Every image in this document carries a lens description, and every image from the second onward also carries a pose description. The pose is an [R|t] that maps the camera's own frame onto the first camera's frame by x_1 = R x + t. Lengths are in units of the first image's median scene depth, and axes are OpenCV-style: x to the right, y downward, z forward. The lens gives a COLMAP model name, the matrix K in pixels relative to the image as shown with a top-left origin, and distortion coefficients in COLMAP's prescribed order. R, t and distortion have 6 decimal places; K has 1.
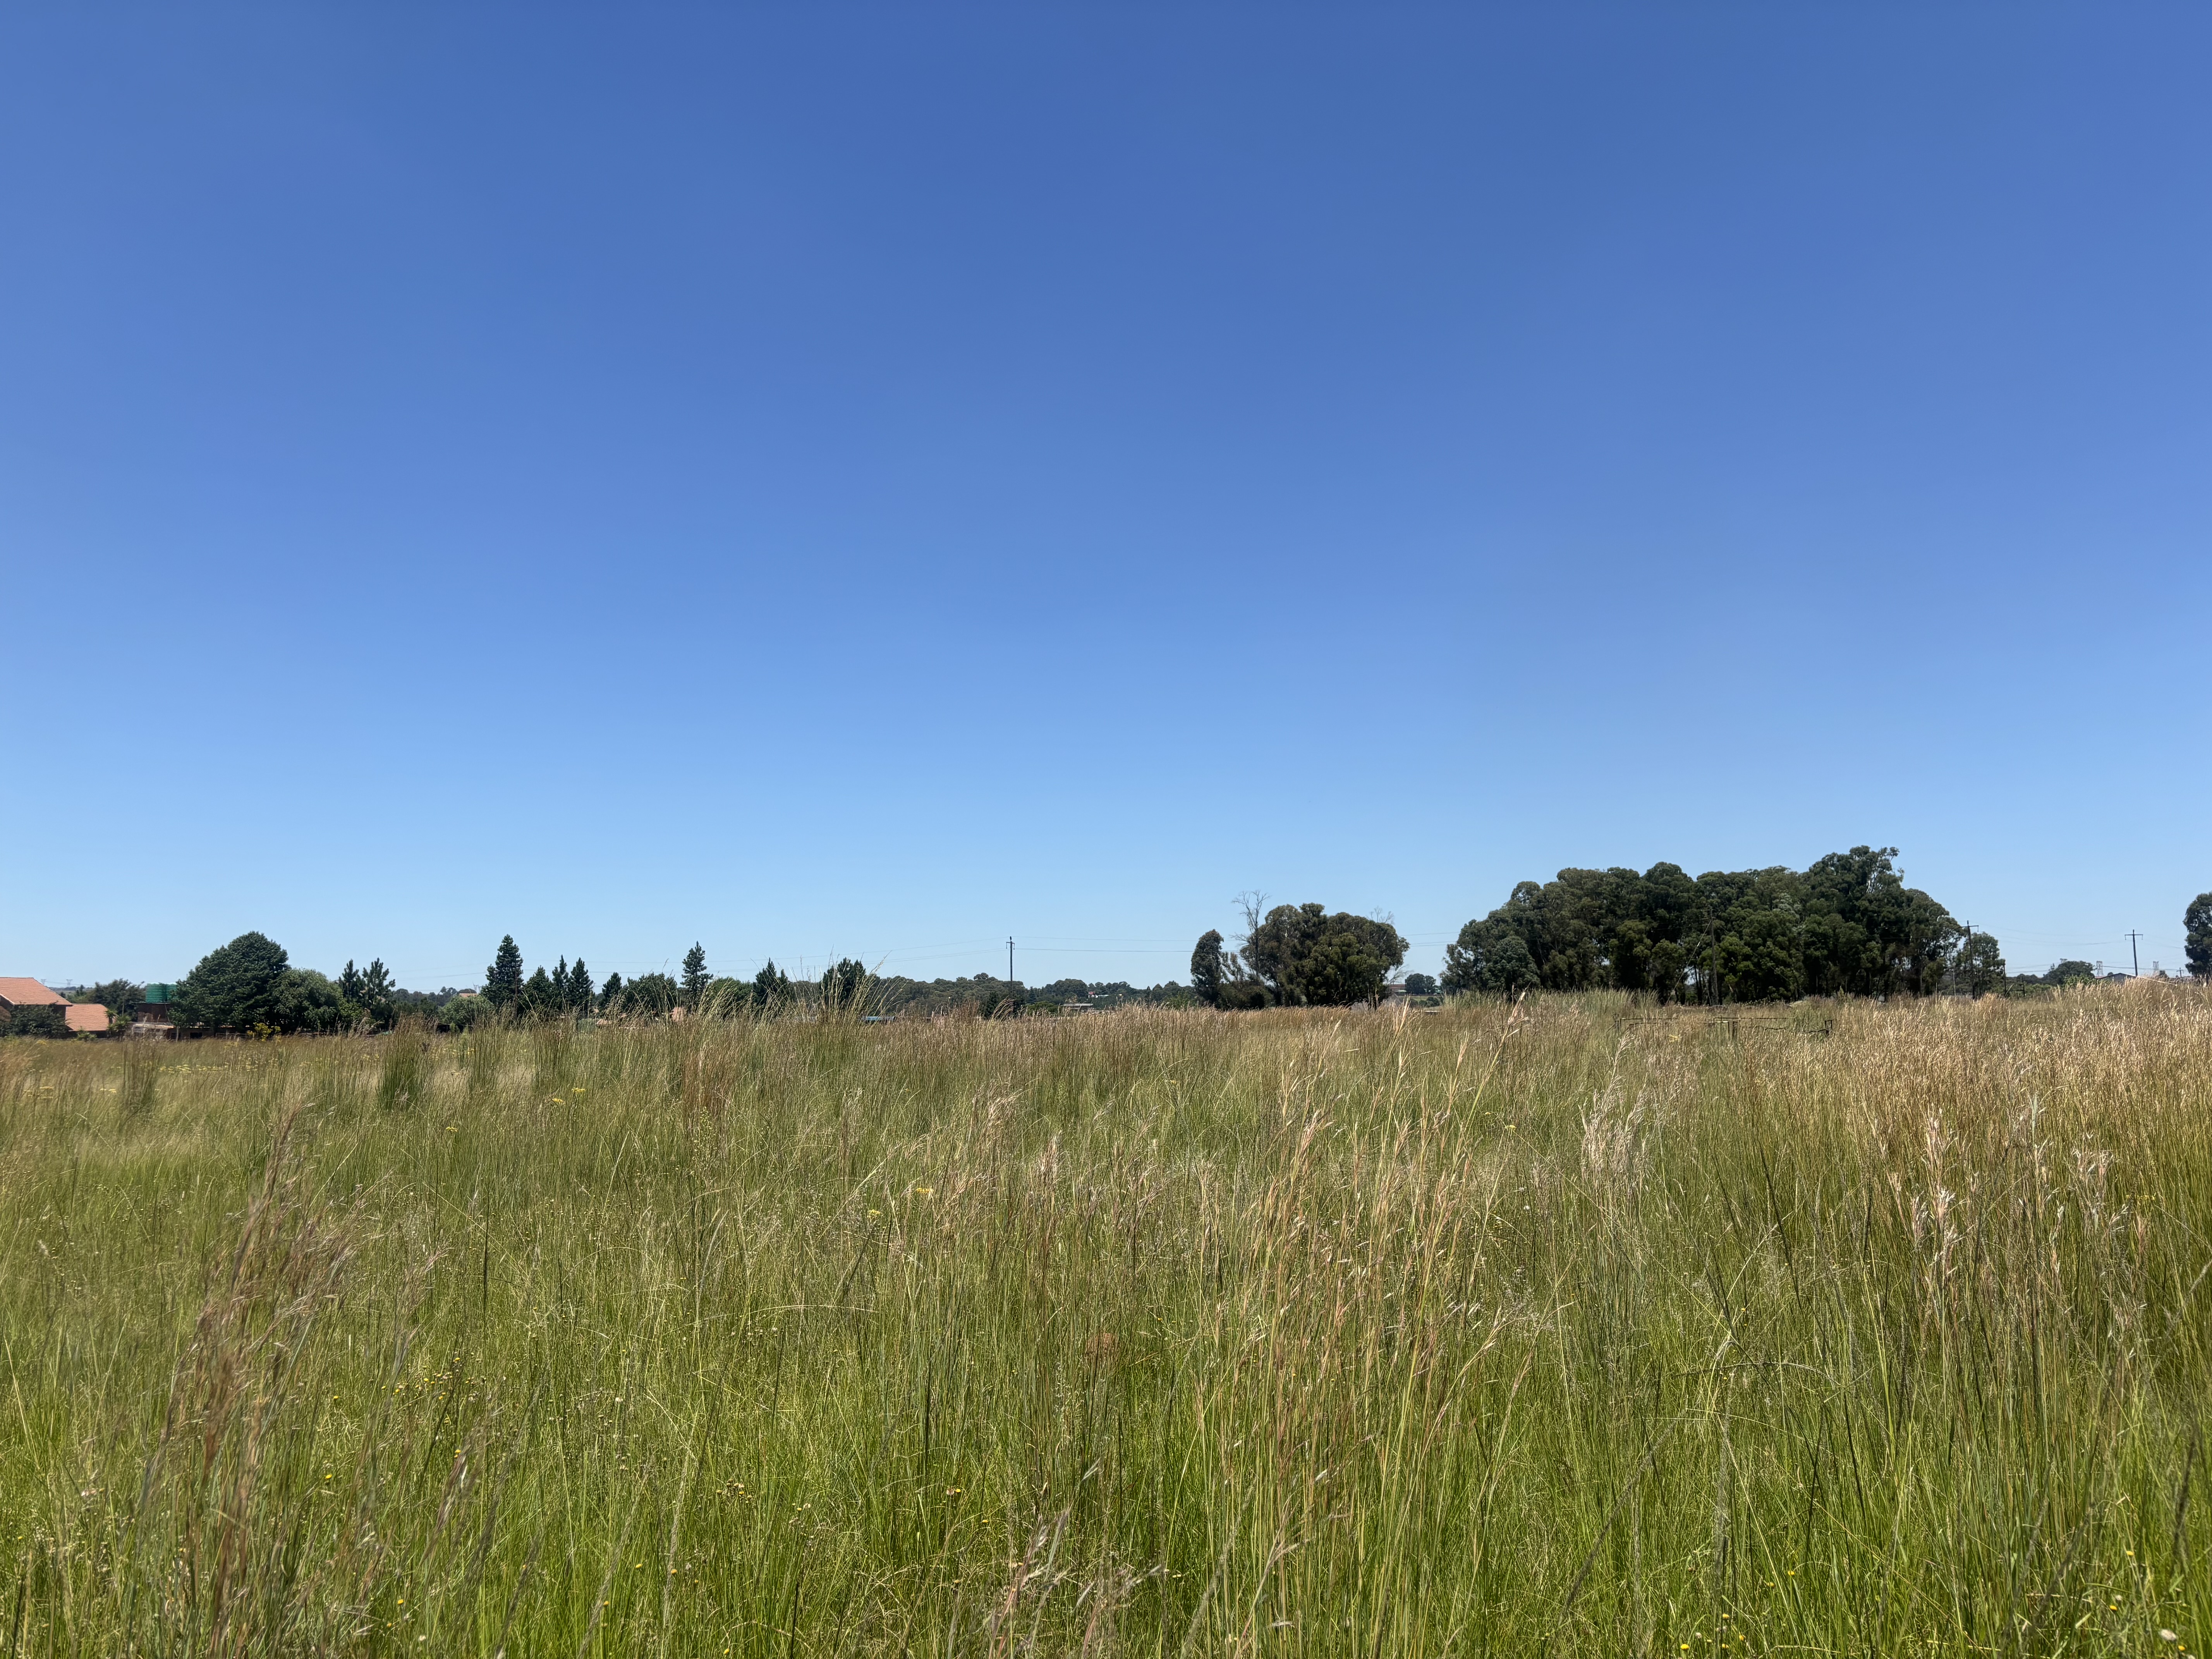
lens RADIAL K [[1669.6, 0, 1114.7], [0, 1669.6, 813.9], [0, 0, 1]] dist [0.028354, -0.012950]
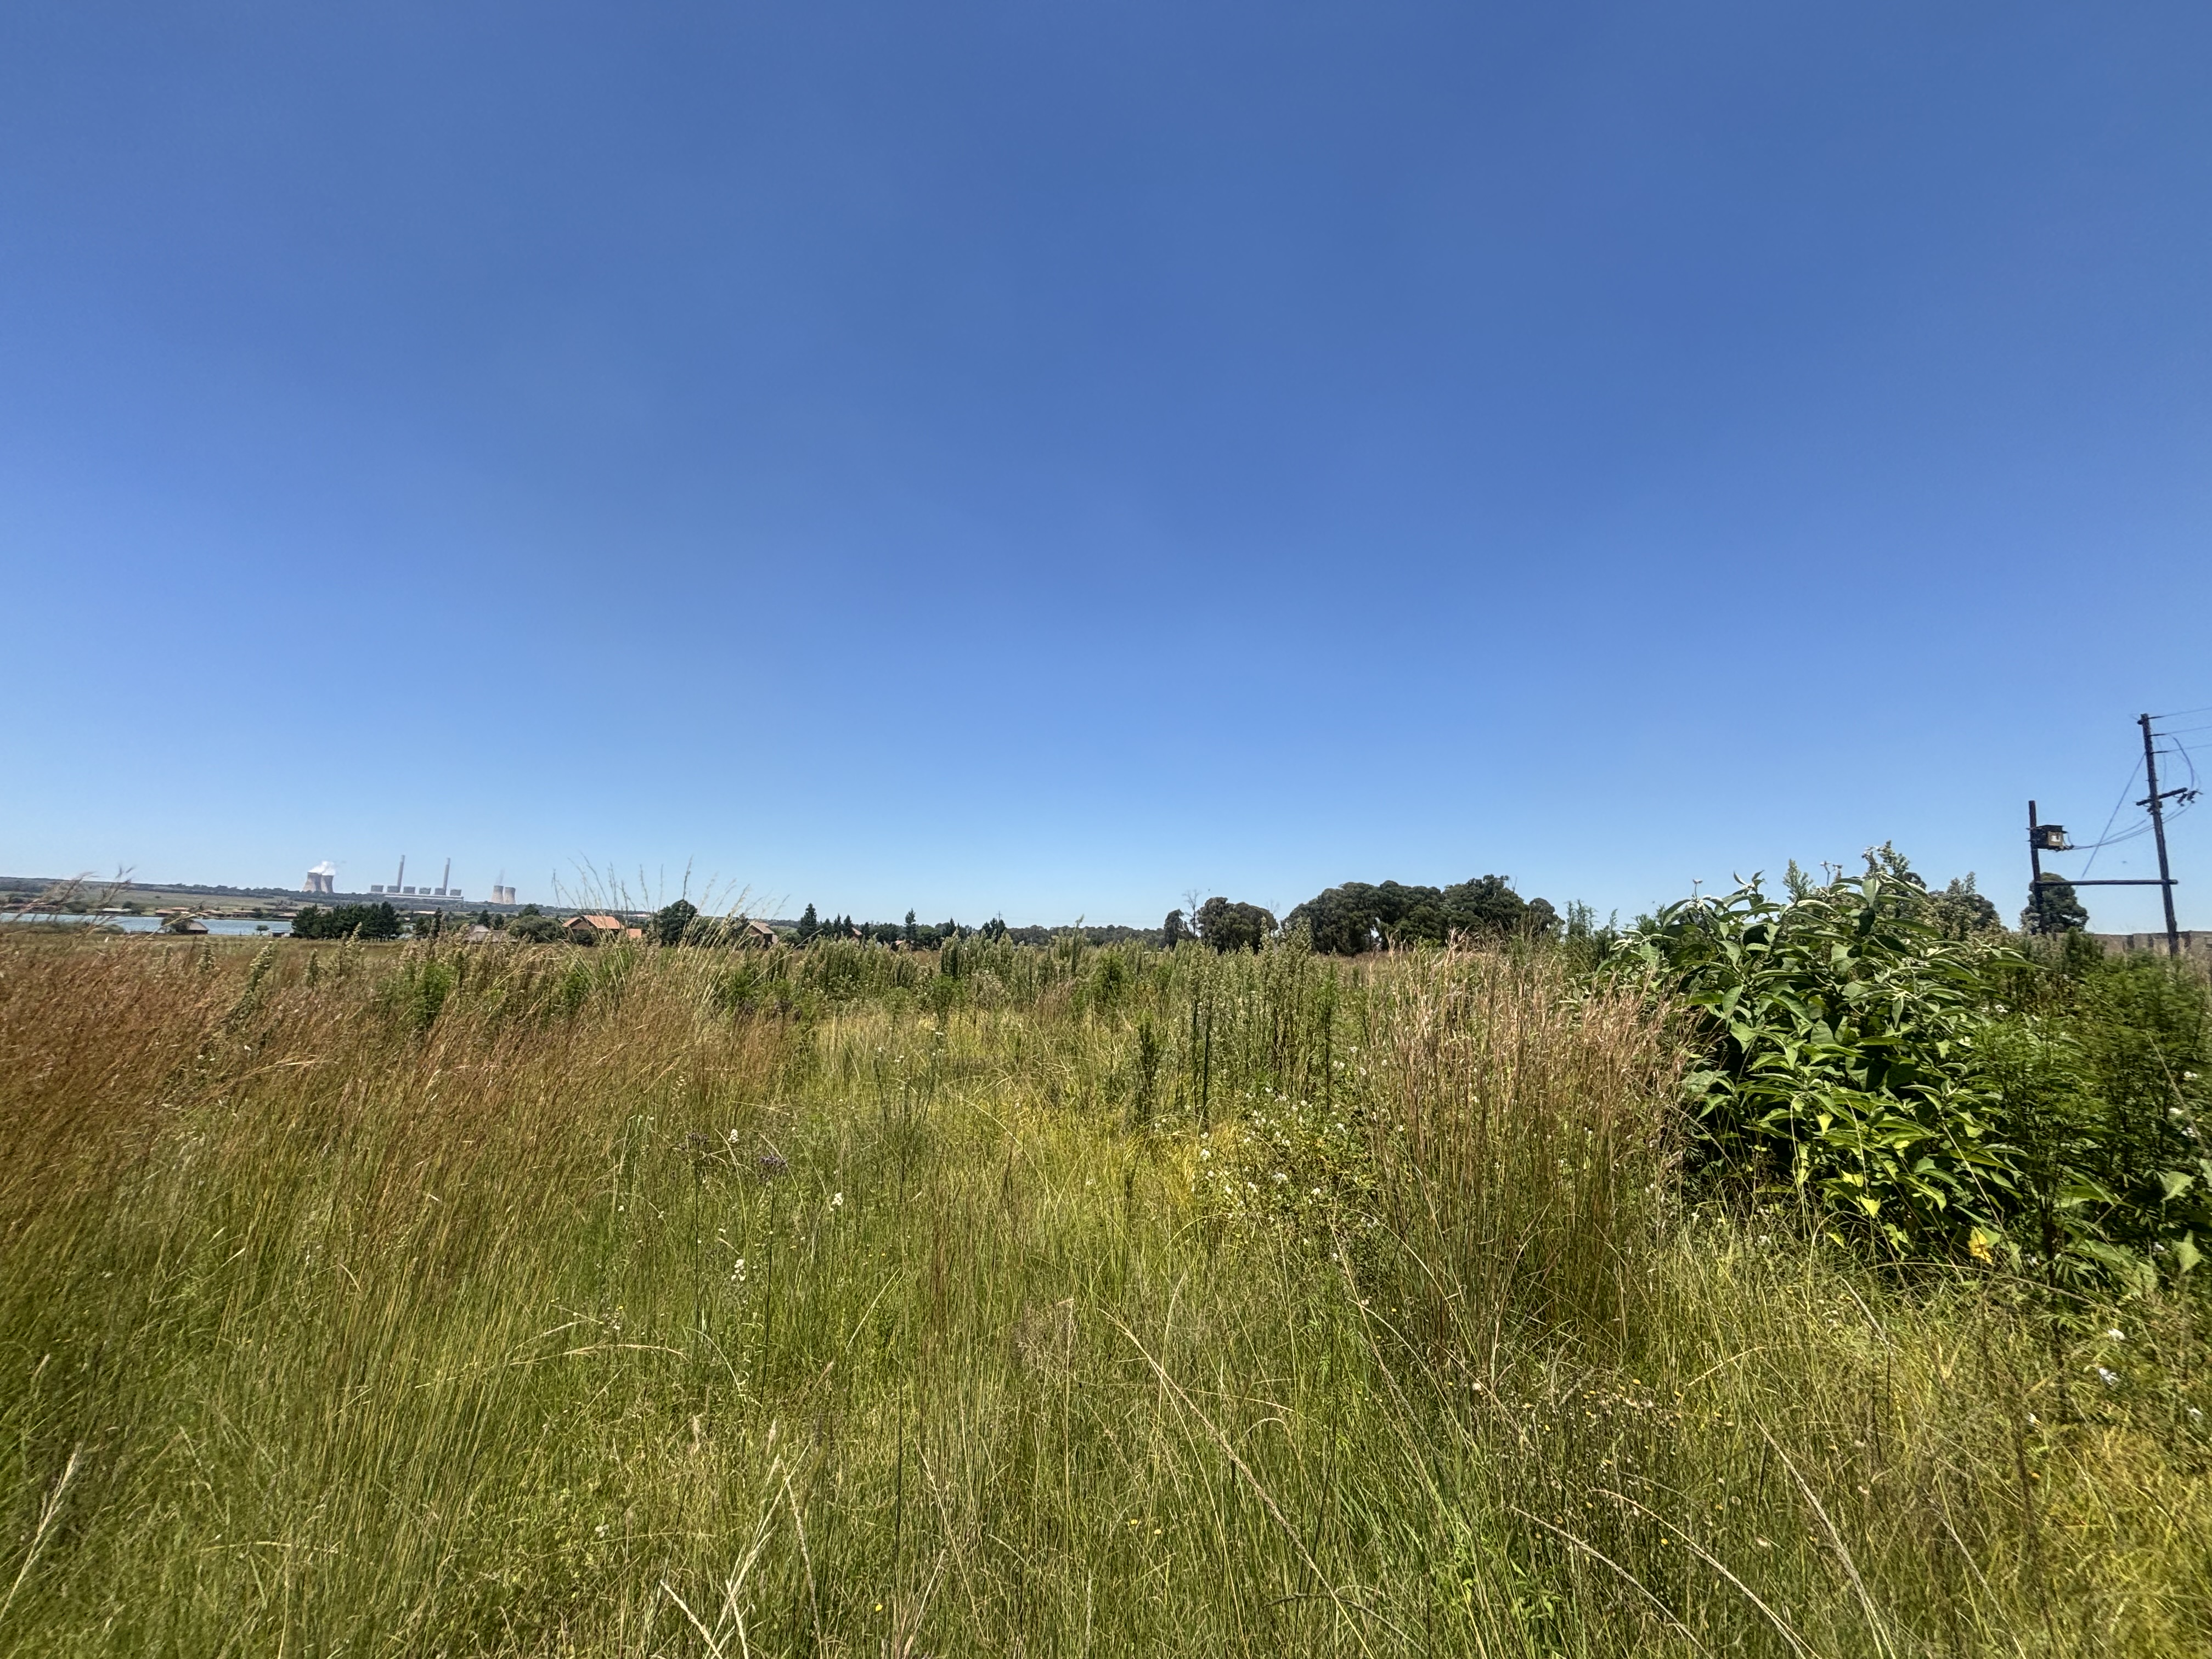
lens RADIAL K [[885.4, 0, 1103.8], [0, 885.4, 826.4], [0, 0, 1]] dist [0.003807, -0.003406]
pose [[0.983249, 0.012008, -0.181871, 0.187550], [-0.015078, 0.999766, -0.015507, -0.011559], [0.181642, 0.017989, 0.983200, -0.038861]]
